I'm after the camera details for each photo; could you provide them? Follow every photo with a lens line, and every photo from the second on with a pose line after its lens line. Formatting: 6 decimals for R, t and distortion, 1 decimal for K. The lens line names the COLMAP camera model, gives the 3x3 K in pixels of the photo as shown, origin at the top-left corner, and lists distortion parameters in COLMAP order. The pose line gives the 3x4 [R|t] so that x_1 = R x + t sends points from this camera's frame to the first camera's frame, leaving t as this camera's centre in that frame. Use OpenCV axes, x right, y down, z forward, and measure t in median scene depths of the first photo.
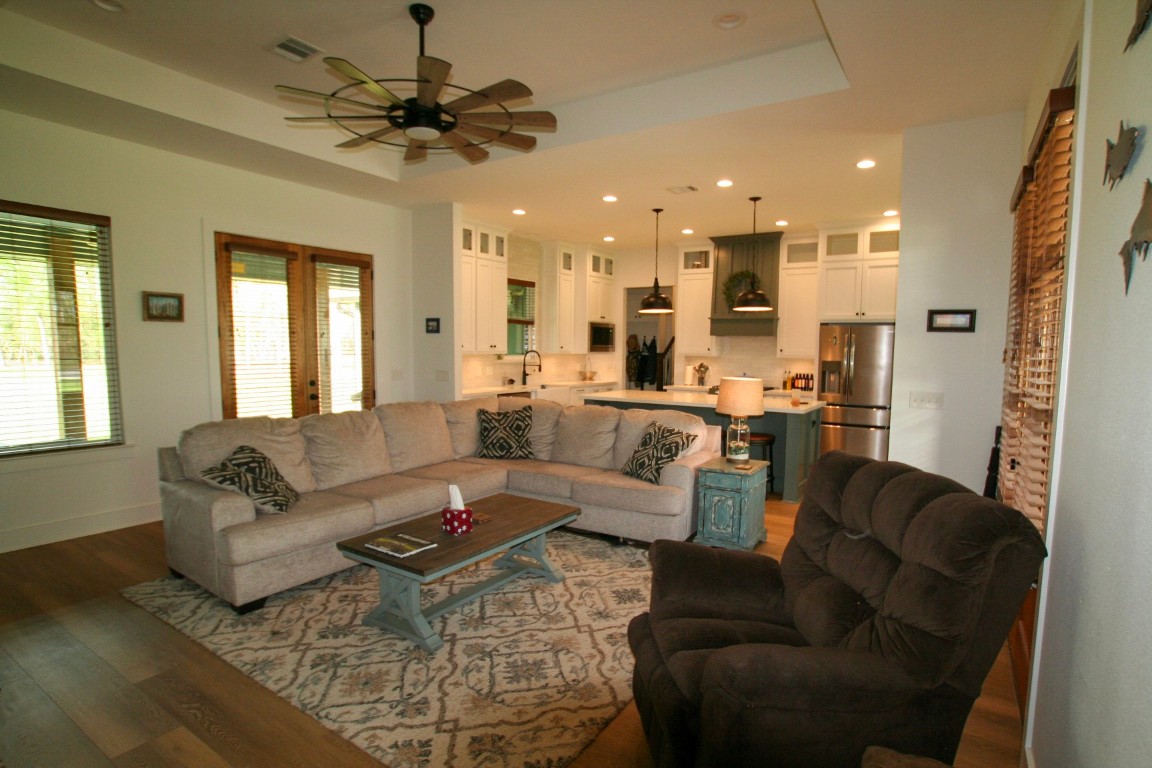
lens RADIAL K [[582.0, 0, 597.2], [0, 582.0, 404.3], [0, 0, 1]] dist [-0.069809, 0.026189]
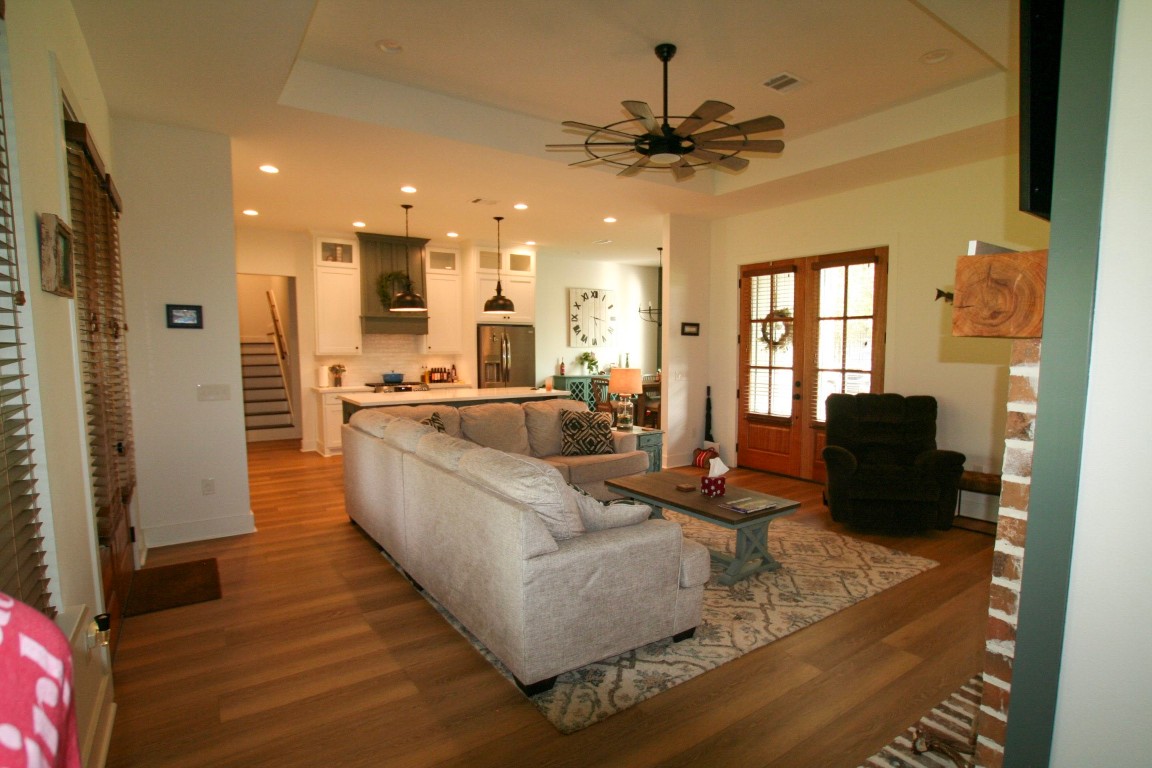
lens RADIAL K [[582.0, 0, 597.2], [0, 582.0, 404.3], [0, 0, 1]] dist [-0.069809, 0.026189]
pose [[0.382709, -0.101728, 0.918251, -1.166682], [0.094164, 0.993038, 0.070767, -0.068980], [-0.919058, 0.059383, 0.389624, 0.574736]]
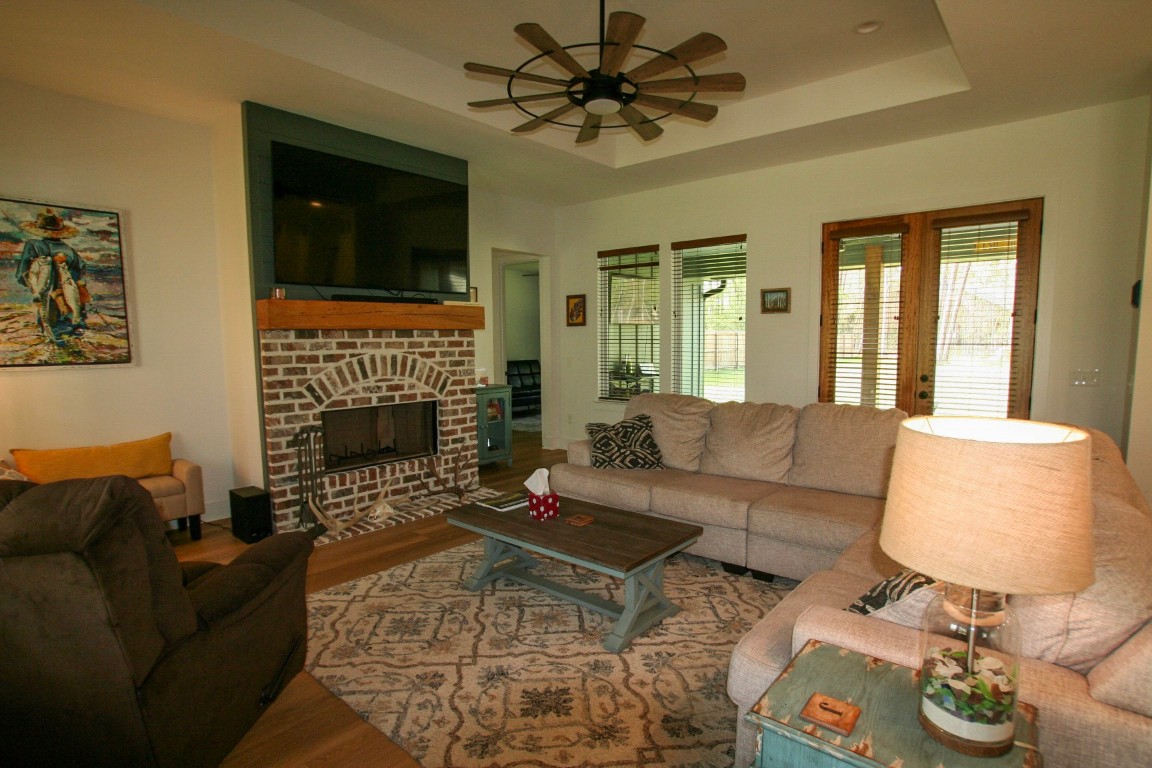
lens RADIAL K [[582.0, 0, 597.2], [0, 582.0, 404.3], [0, 0, 1]] dist [-0.069809, 0.026189]
pose [[-0.131167, 0.098790, -0.986426, 0.560784], [-0.091998, 0.989516, 0.111333, -0.070580], [0.987082, 0.105352, -0.120703, 0.941937]]
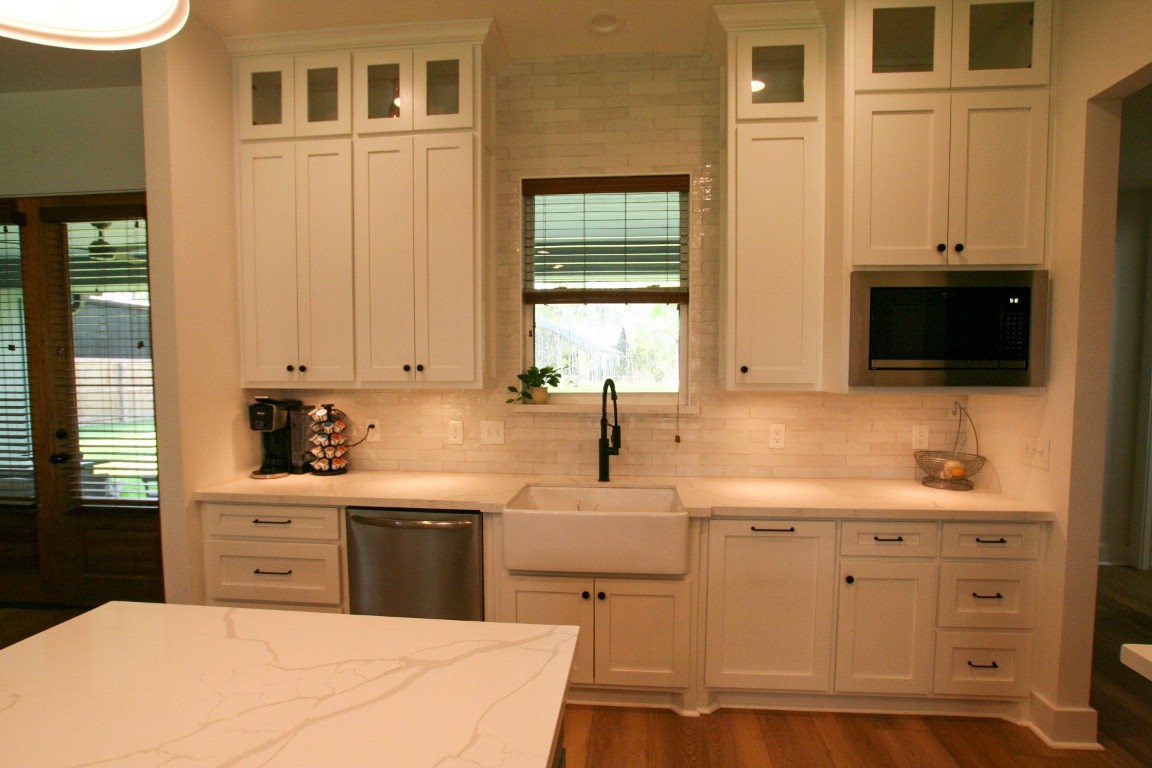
lens RADIAL K [[582.0, 0, 597.2], [0, 582.0, 404.3], [0, 0, 1]] dist [-0.069809, 0.026189]
pose [[0.461946, 0.046860, -0.885669, 0.367103], [-0.080954, 0.996662, 0.010509, -0.173346], [0.883206, 0.066844, 0.464197, 1.793805]]
